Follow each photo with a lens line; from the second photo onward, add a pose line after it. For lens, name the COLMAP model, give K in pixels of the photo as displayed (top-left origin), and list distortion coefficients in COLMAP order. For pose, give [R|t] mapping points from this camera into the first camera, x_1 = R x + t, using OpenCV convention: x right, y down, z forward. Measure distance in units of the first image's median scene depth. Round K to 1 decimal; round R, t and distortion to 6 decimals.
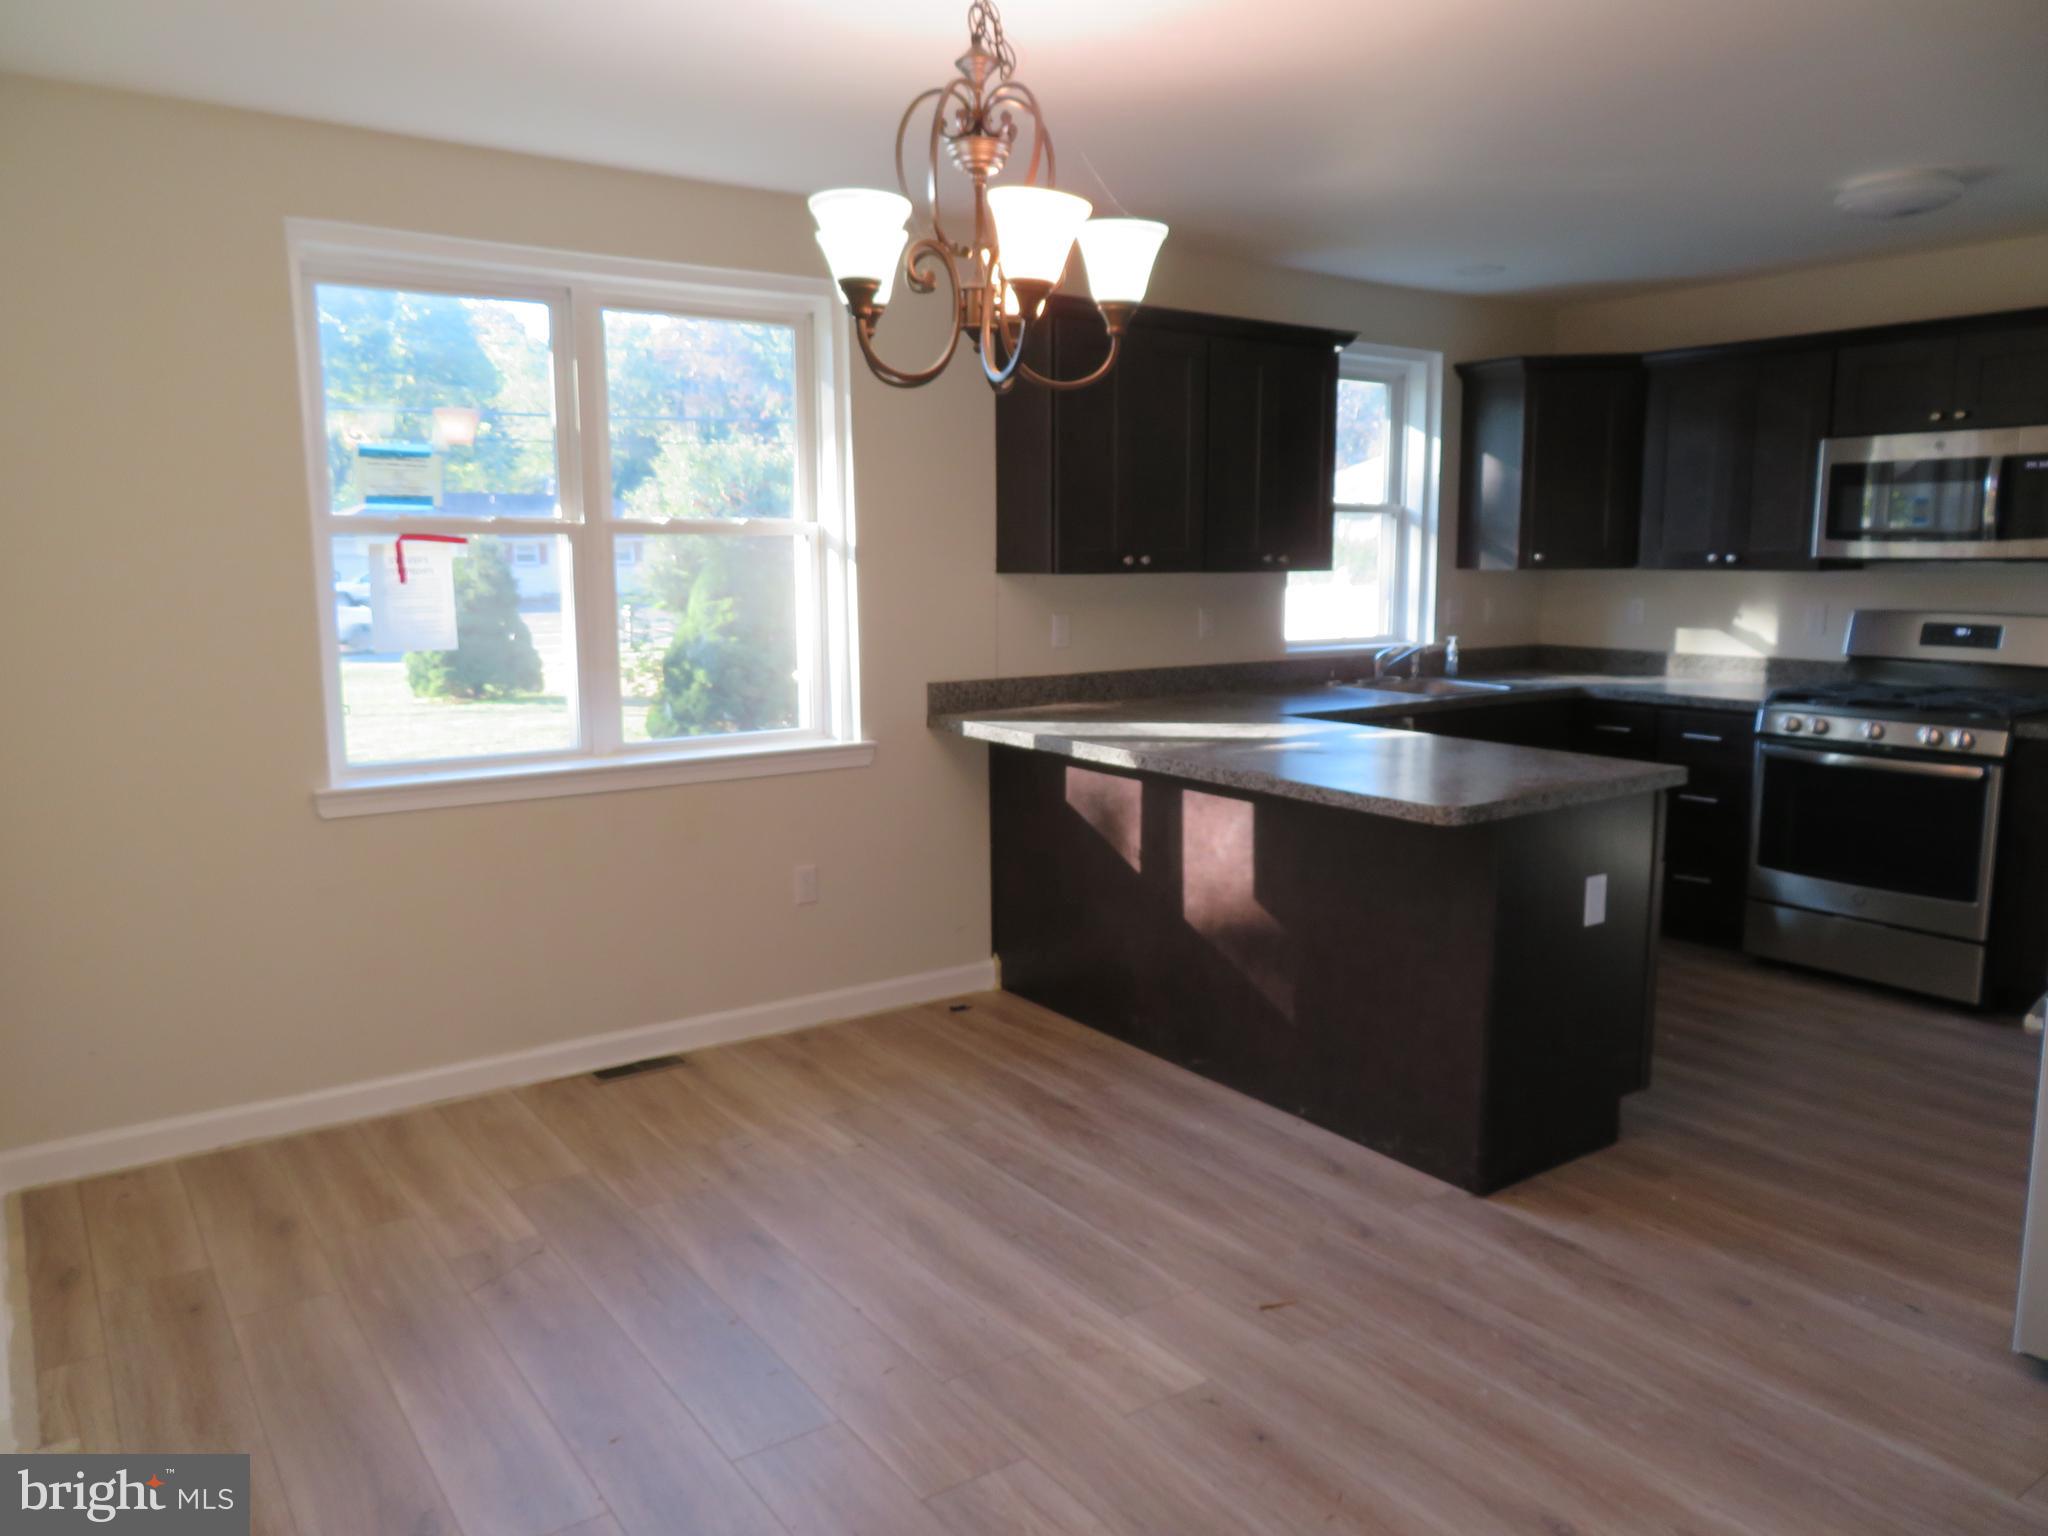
lens RADIAL K [[1463.5, 0, 1017.2], [0, 1463.5, 770.8], [0, 0, 1]] dist [-0.013613, 0.009368]
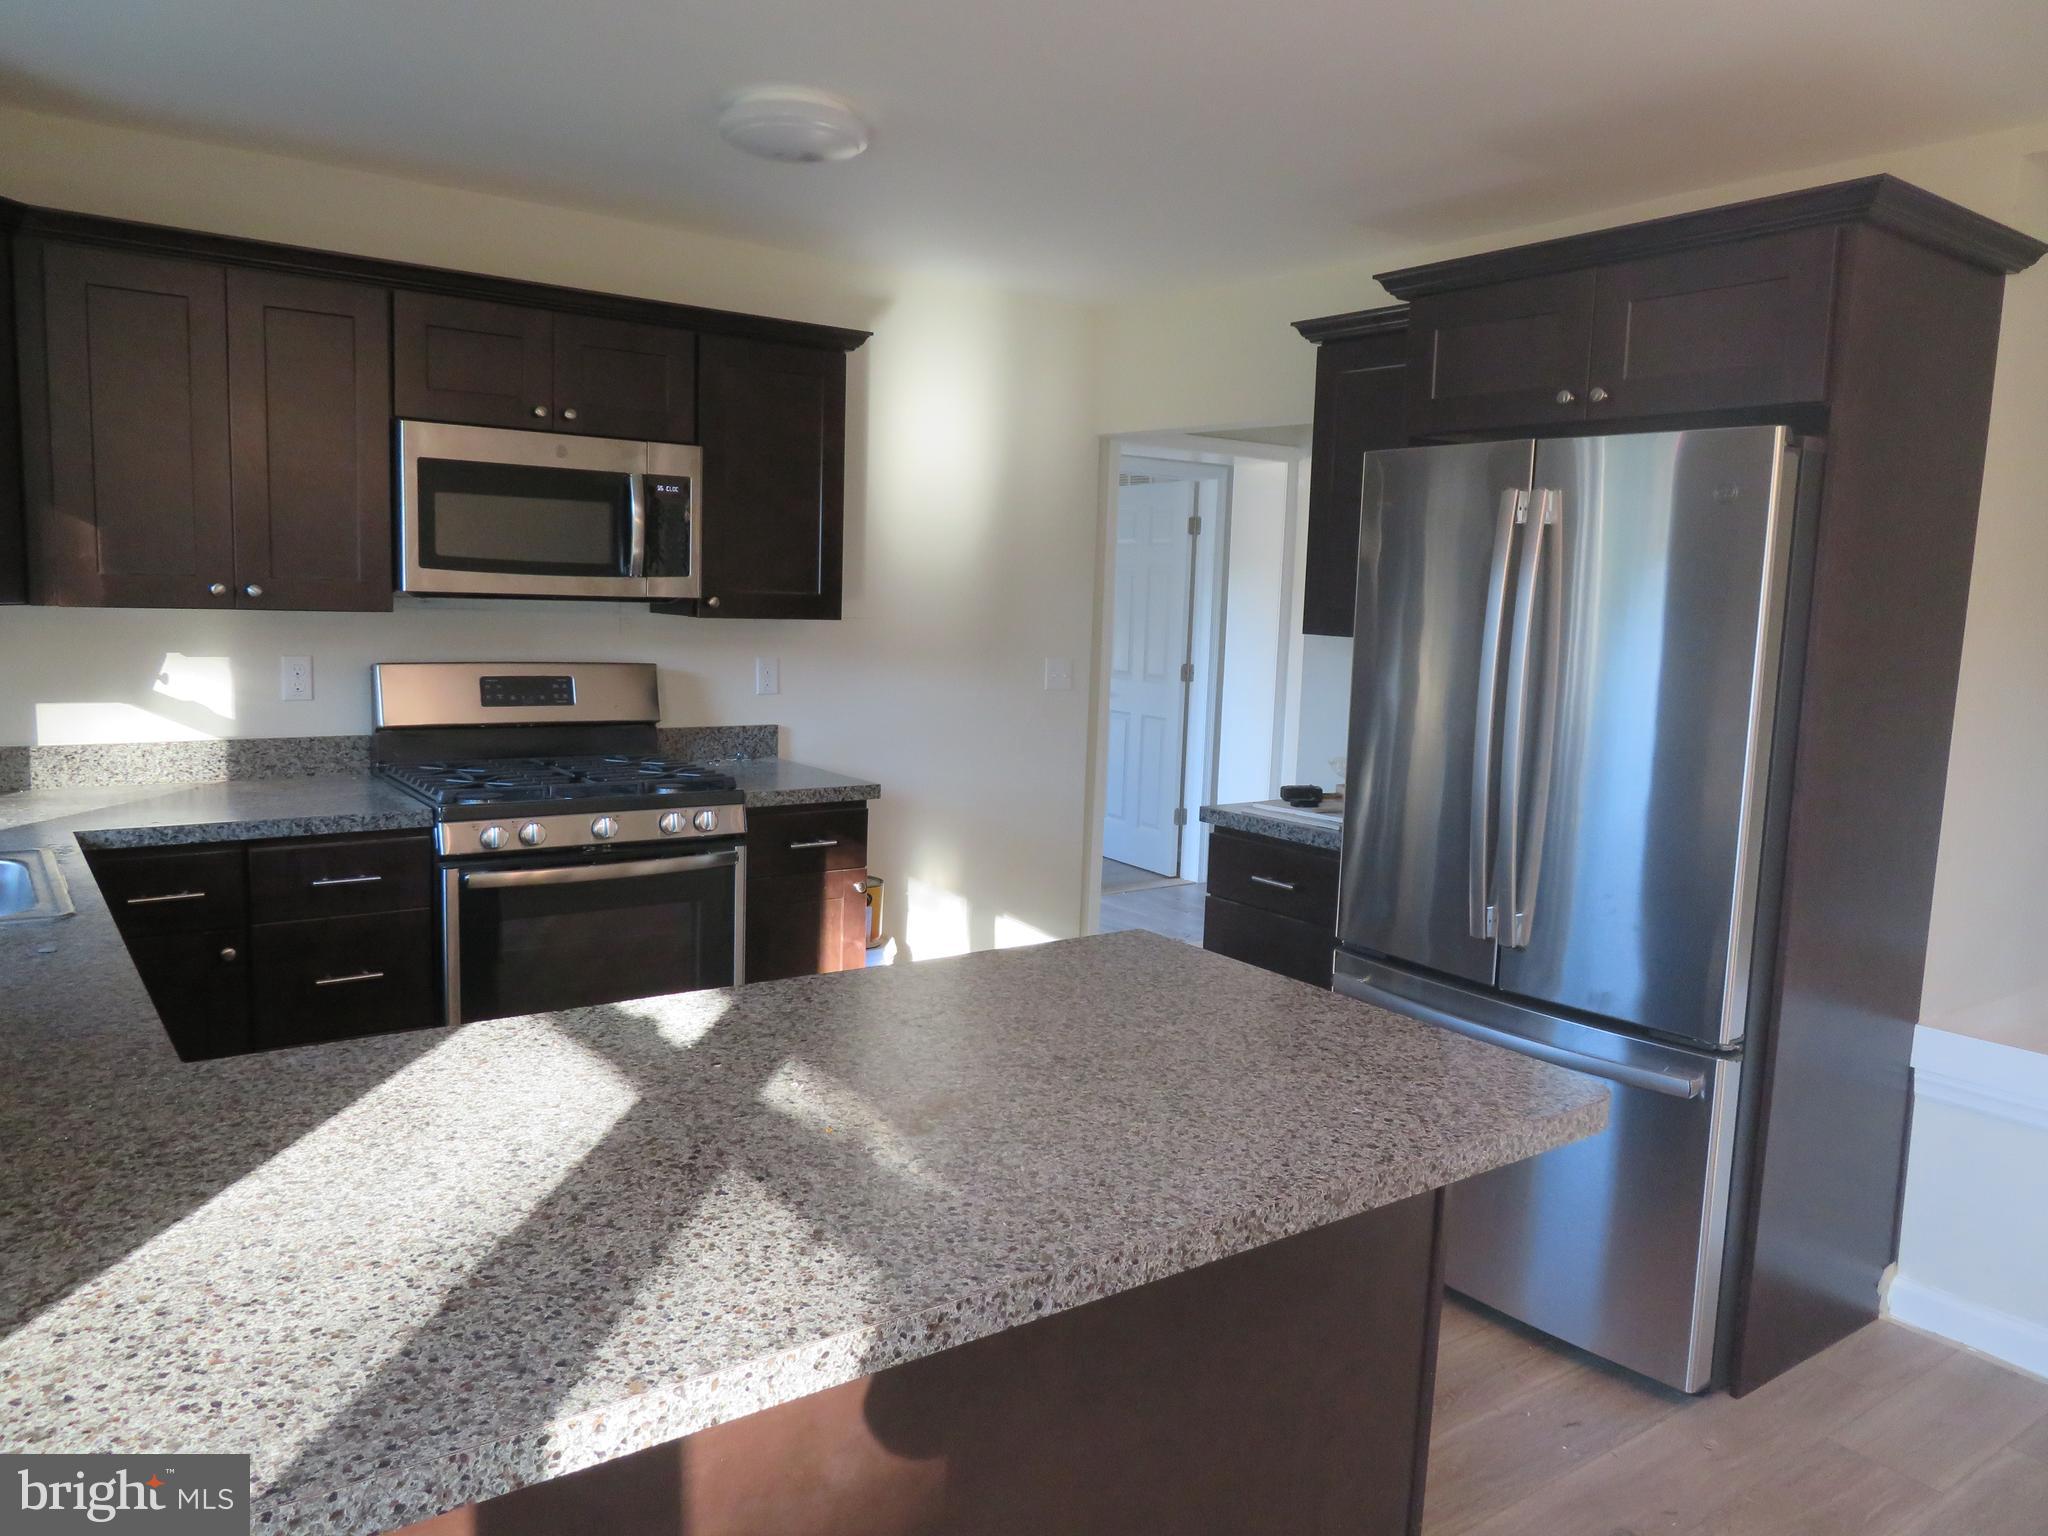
lens RADIAL K [[1463.5, 0, 1015.7], [0, 1463.5, 767.3], [0, 0, 1]] dist [-0.013613, 0.009368]
pose [[-0.011959, -0.121319, 0.992542, -0.160365], [0.116093, 0.985731, 0.121885, -0.125019], [-0.993166, 0.116684, 0.002296, 0.782466]]
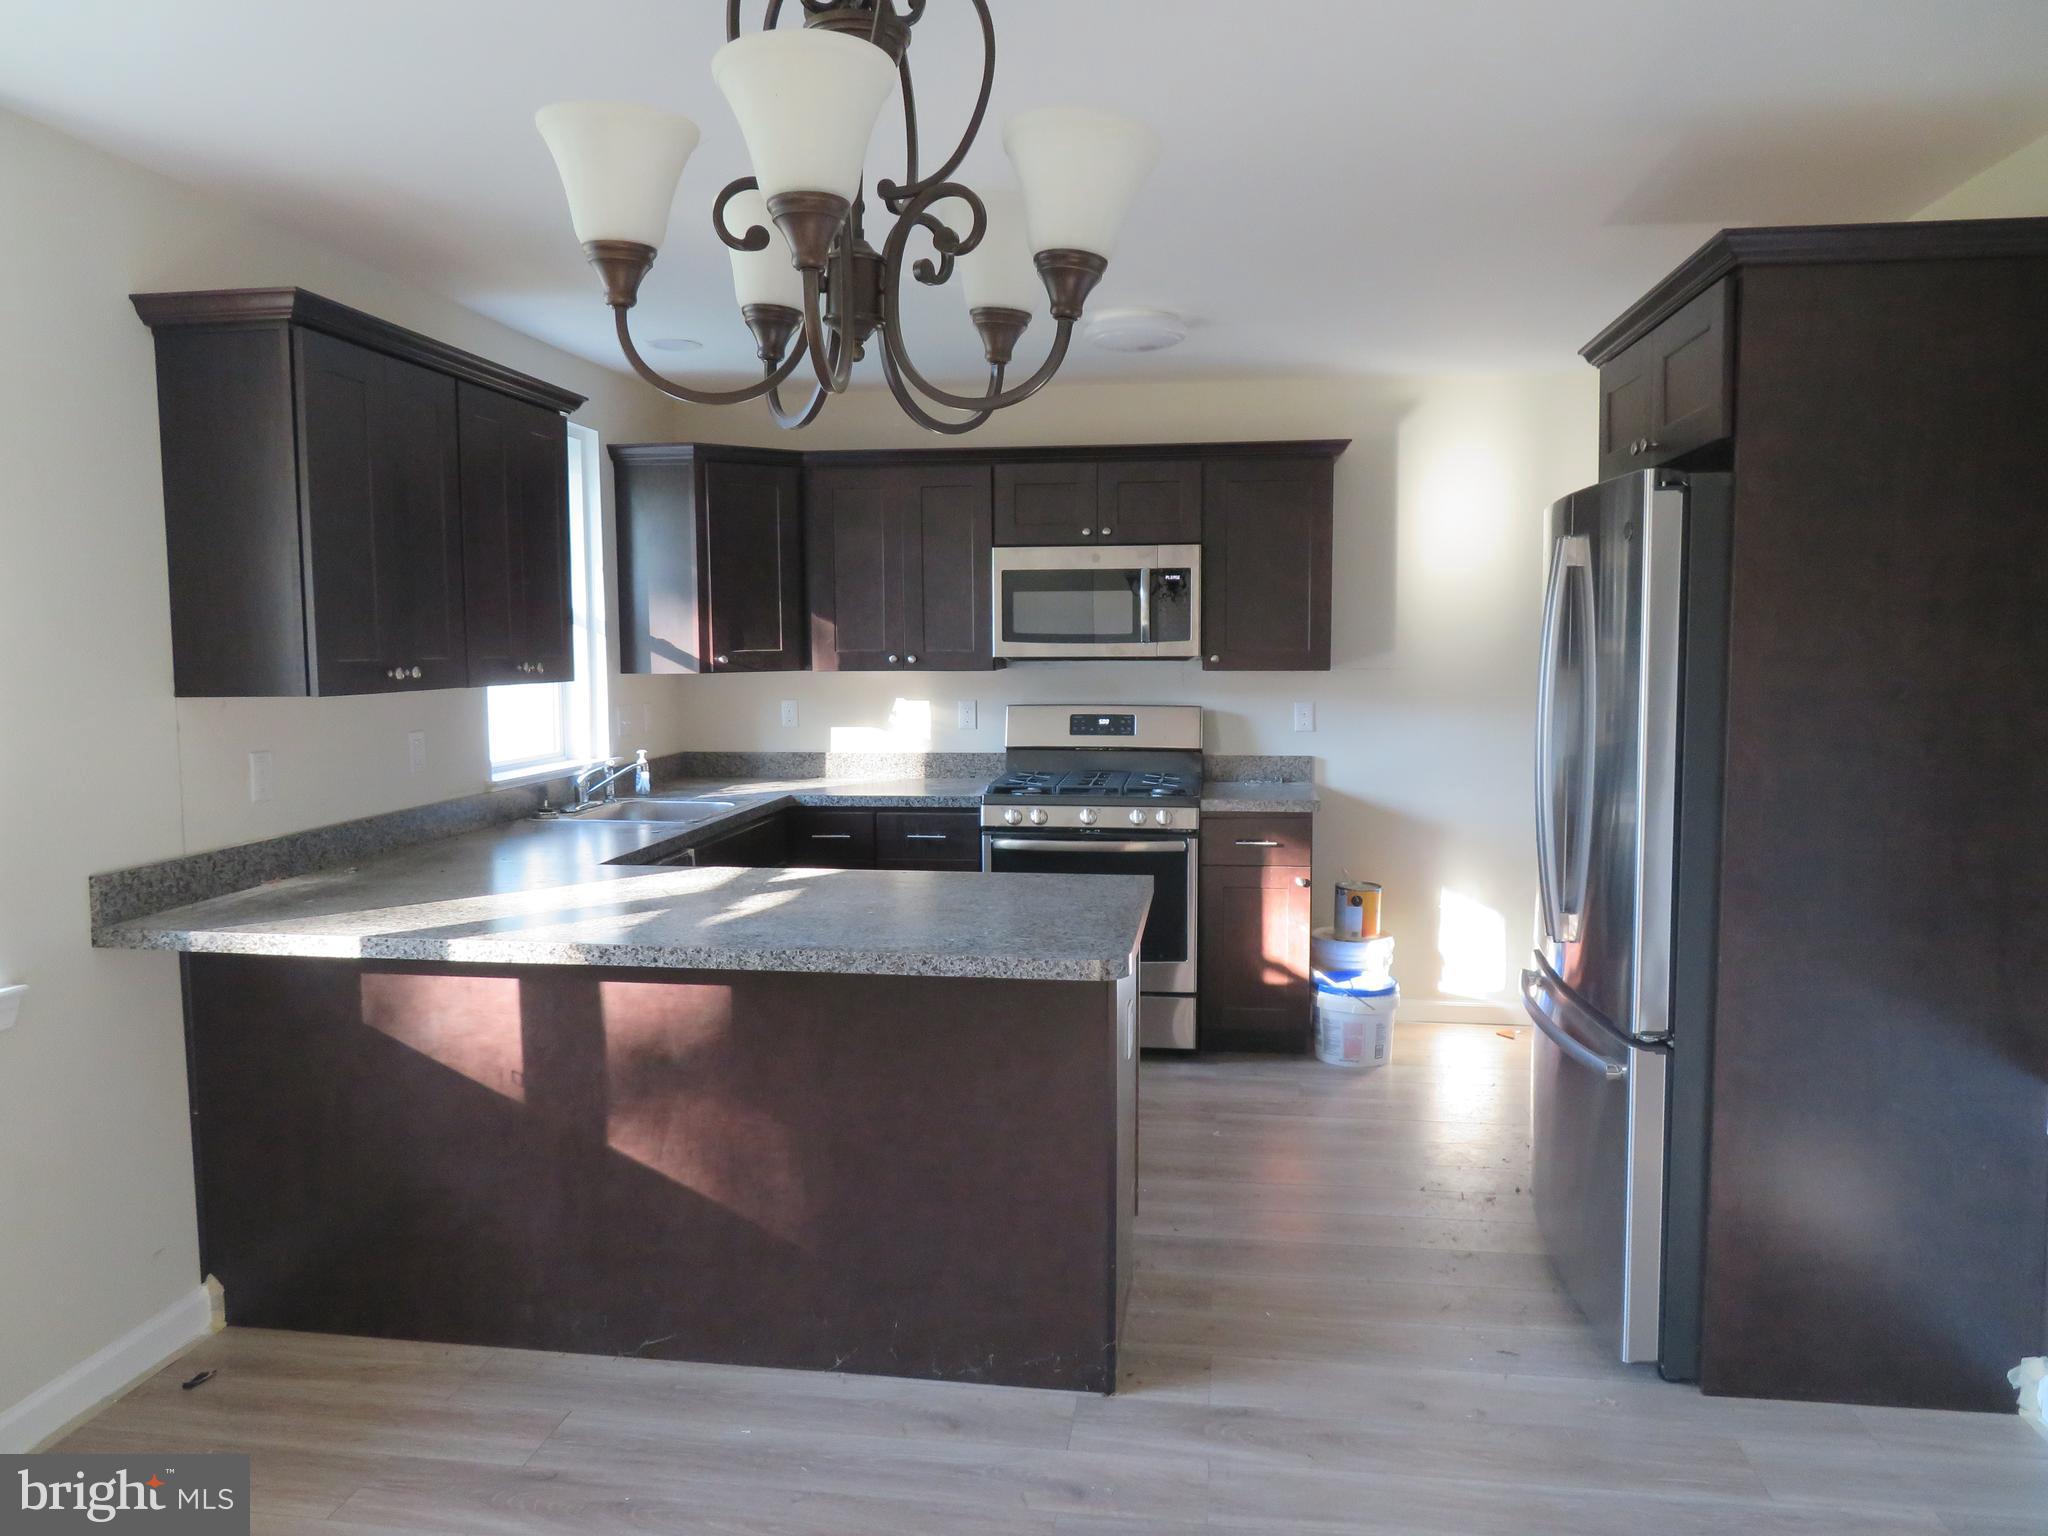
lens RADIAL K [[1463.5, 0, 1020.4], [0, 1463.5, 772.0], [0, 0, 1]] dist [-0.013613, 0.009368]
pose [[0.687852, -0.066580, 0.722791, -0.229849], [0.112469, 0.993534, -0.015513, -0.048989], [-0.717085, 0.091962, 0.690892, 0.282616]]
